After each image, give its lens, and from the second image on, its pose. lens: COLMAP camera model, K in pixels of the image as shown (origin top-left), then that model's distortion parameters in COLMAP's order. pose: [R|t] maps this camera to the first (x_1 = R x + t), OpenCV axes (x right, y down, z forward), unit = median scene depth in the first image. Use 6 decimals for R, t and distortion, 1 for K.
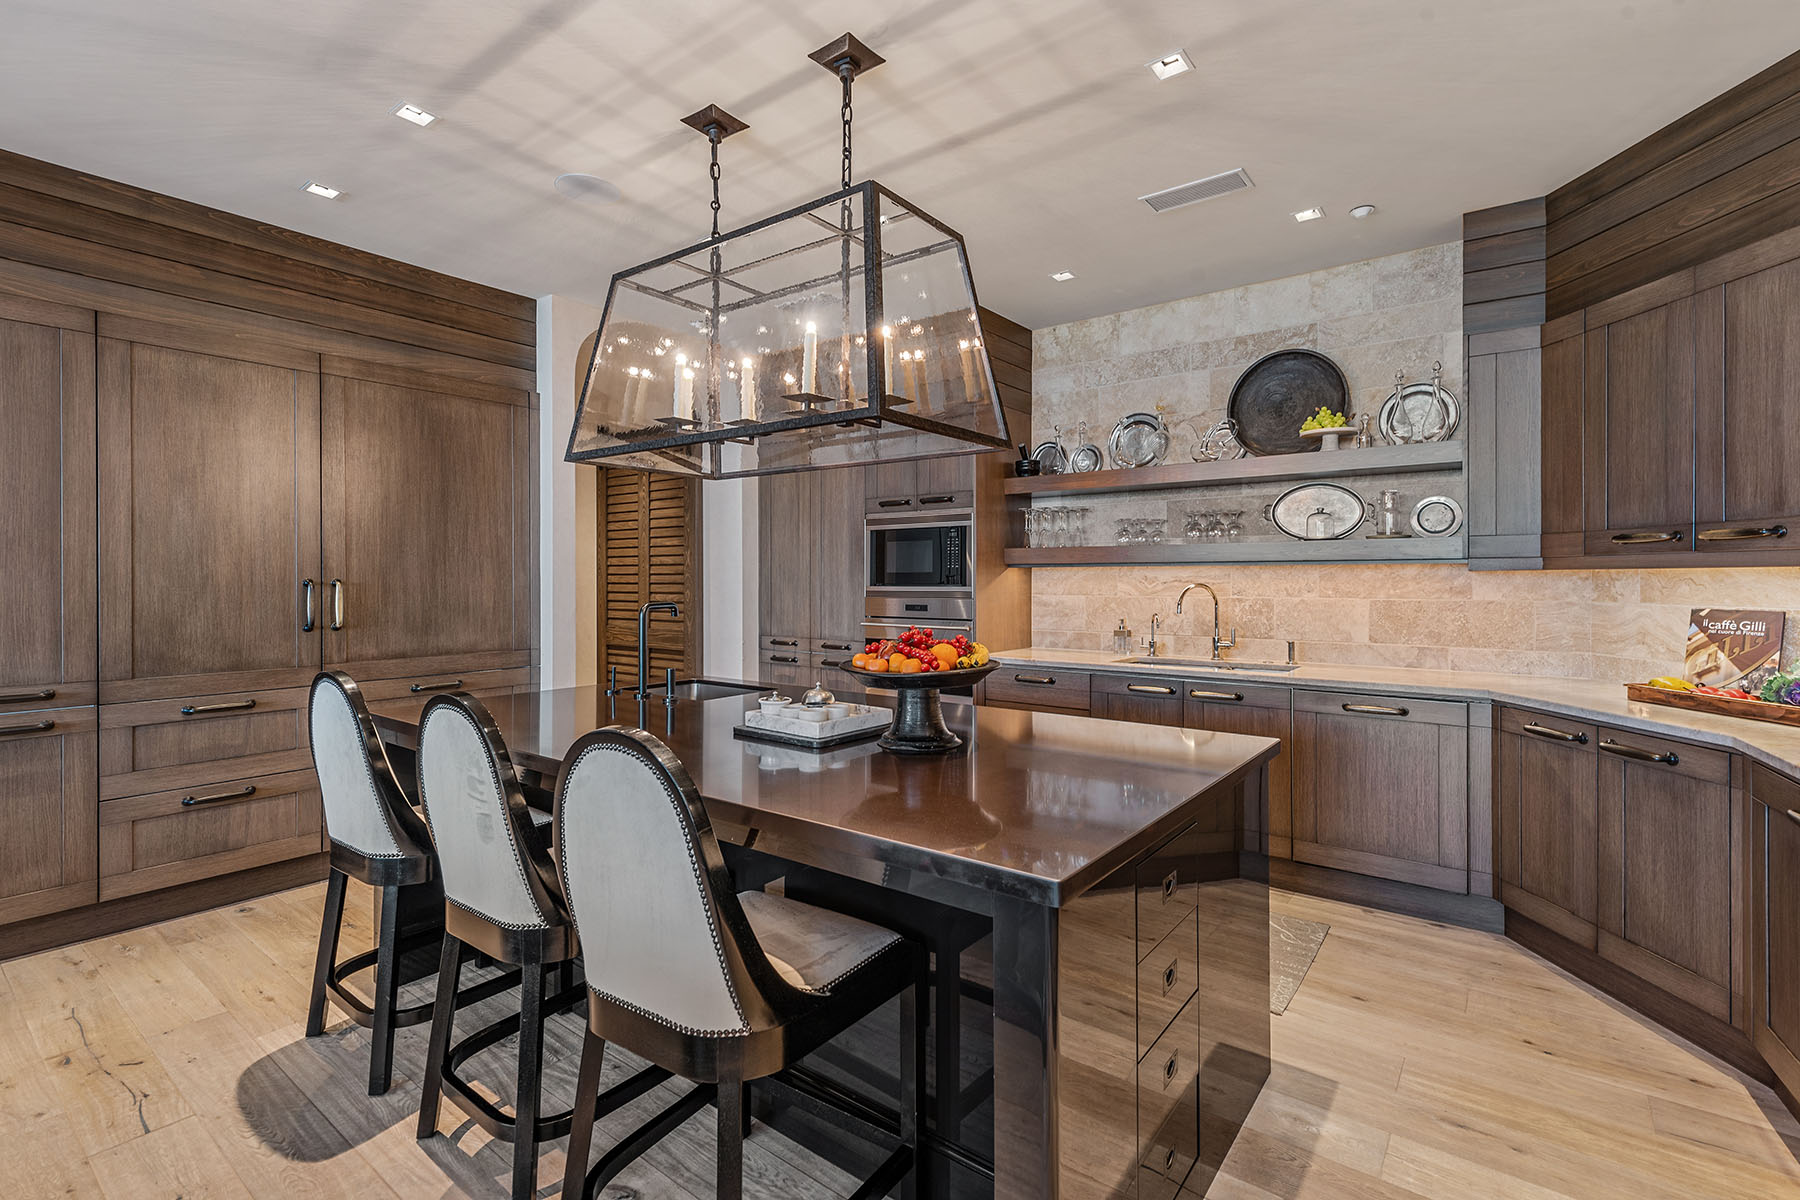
lens RADIAL K [[797.9, 0, 901.0], [0, 797.9, 582.5], [0, 0, 1]] dist [0.004660, 0.000143]
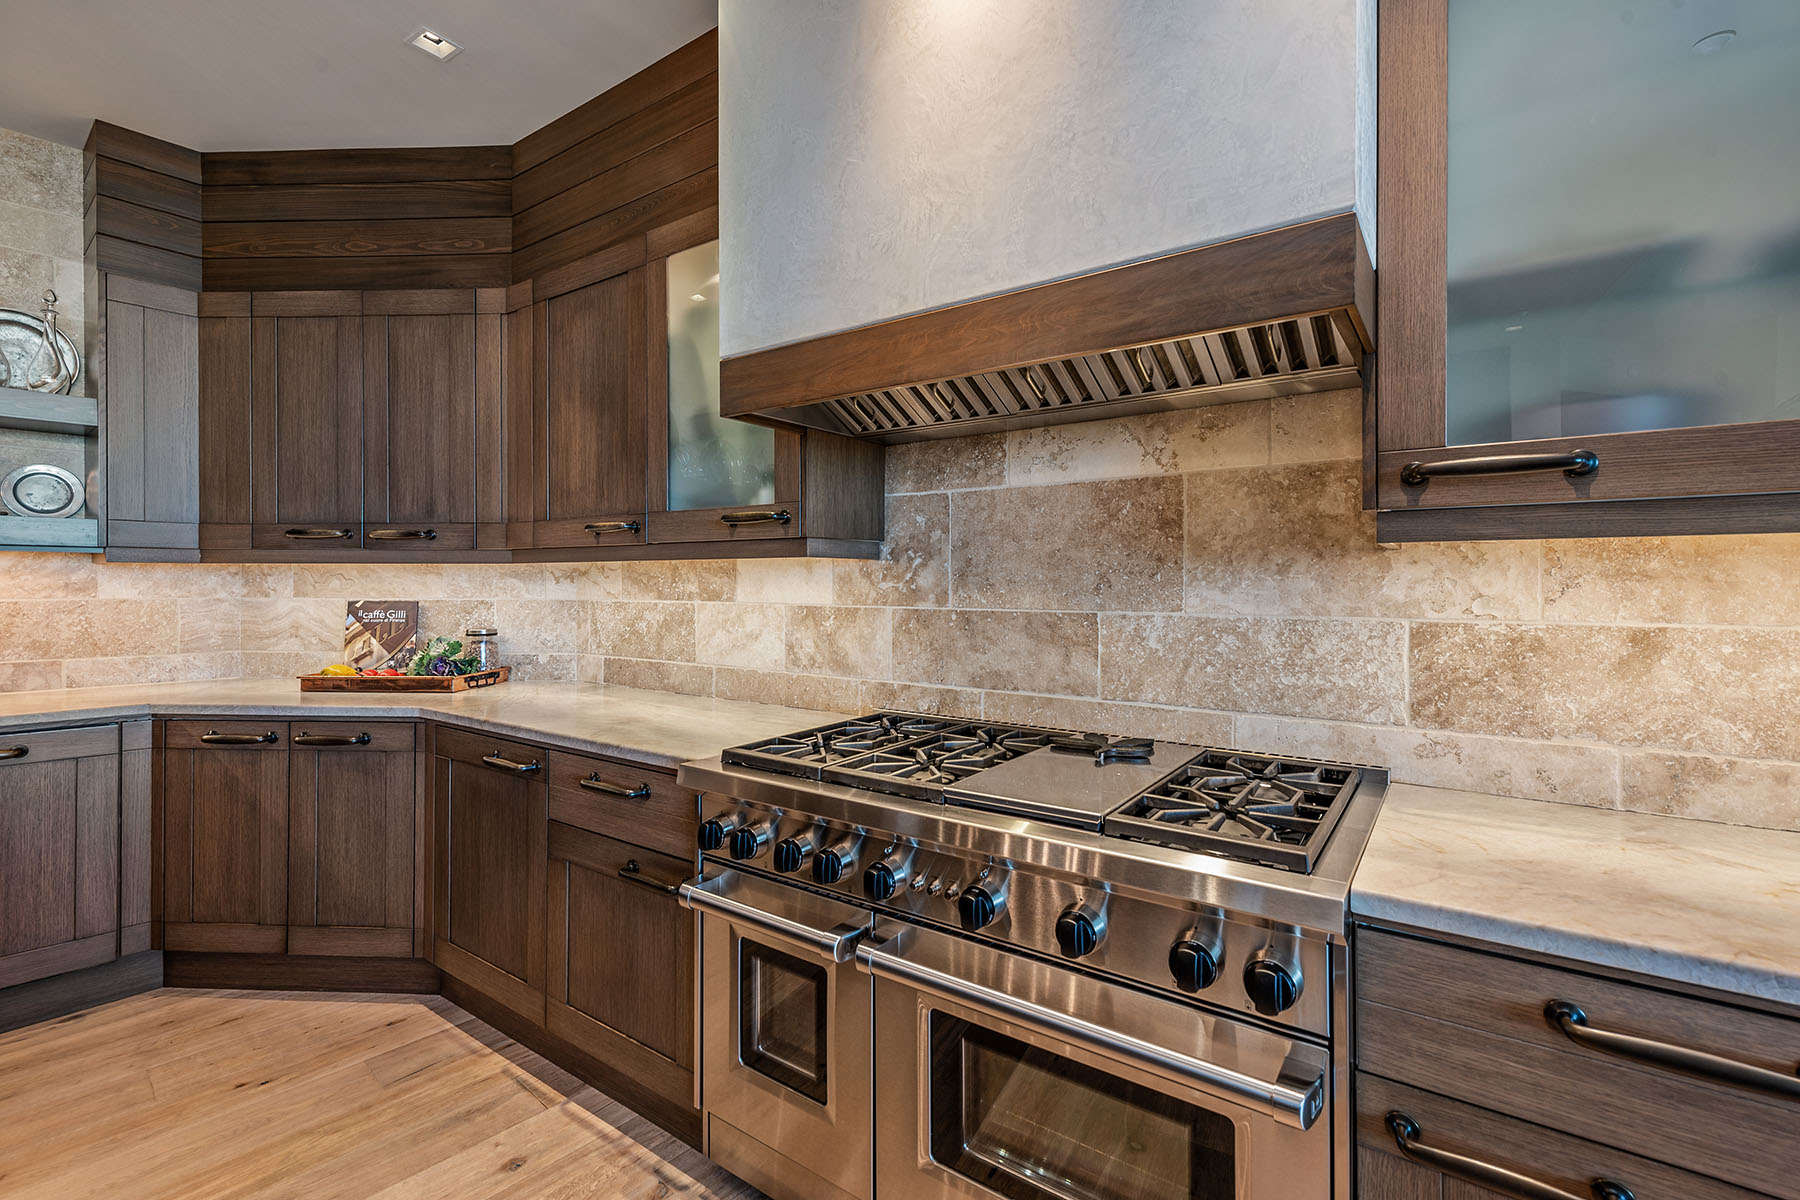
lens RADIAL K [[797.9, 0, 901.0], [0, 797.9, 582.5], [0, 0, 1]] dist [0.004660, 0.000143]
pose [[0.081529, 0.001186, 0.996670, -0.042312], [0.000647, 0.999999, -0.001243, 0.008506], [-0.996671, 0.000747, 0.081528, 0.146168]]
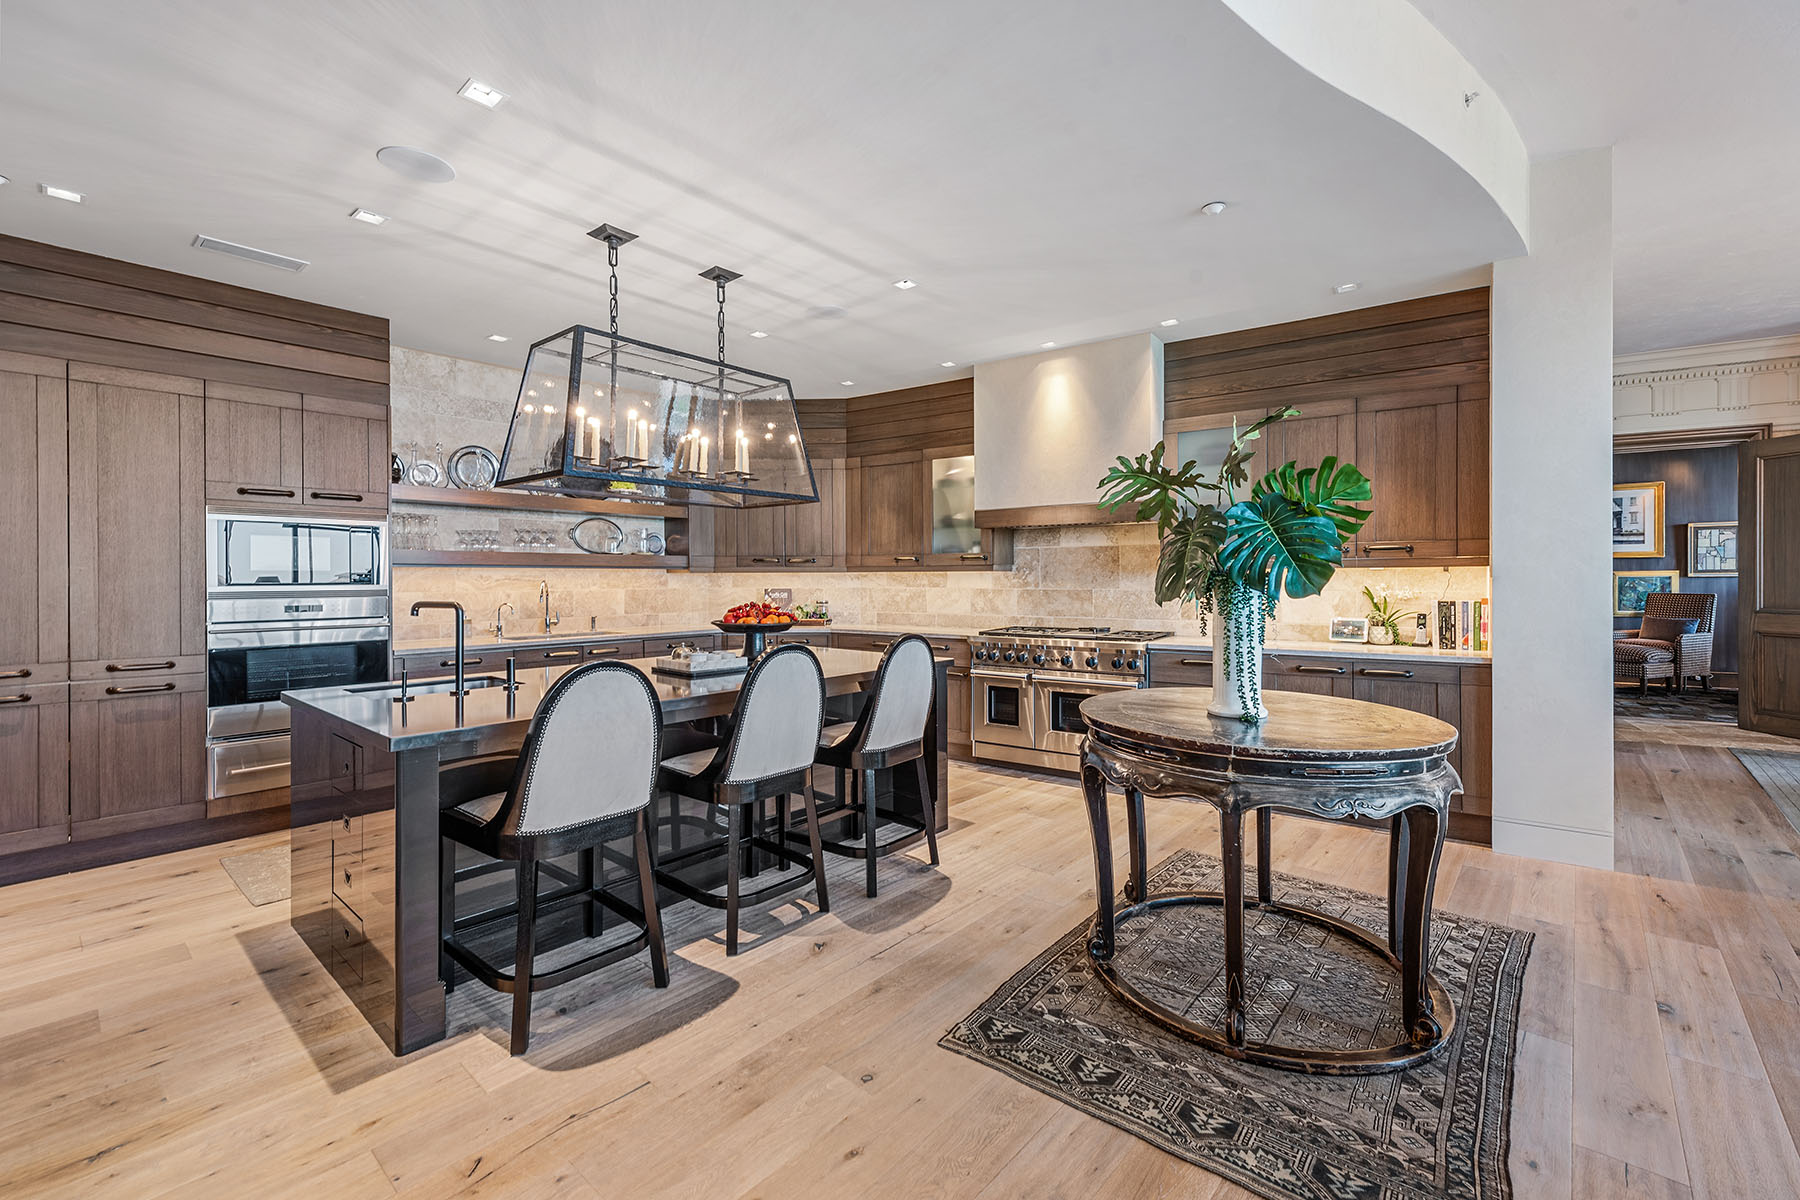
lens RADIAL K [[737.0, 0, 900.3], [0, 737.0, 576.3], [0, 0, 1]] dist [0.000975, 0.000064]
pose [[0.076693, 0.000261, 0.997055, -1.230448], [0.006275, 0.999980, -0.000745, -0.001959], [-0.997035, 0.006314, 0.076690, 0.372465]]
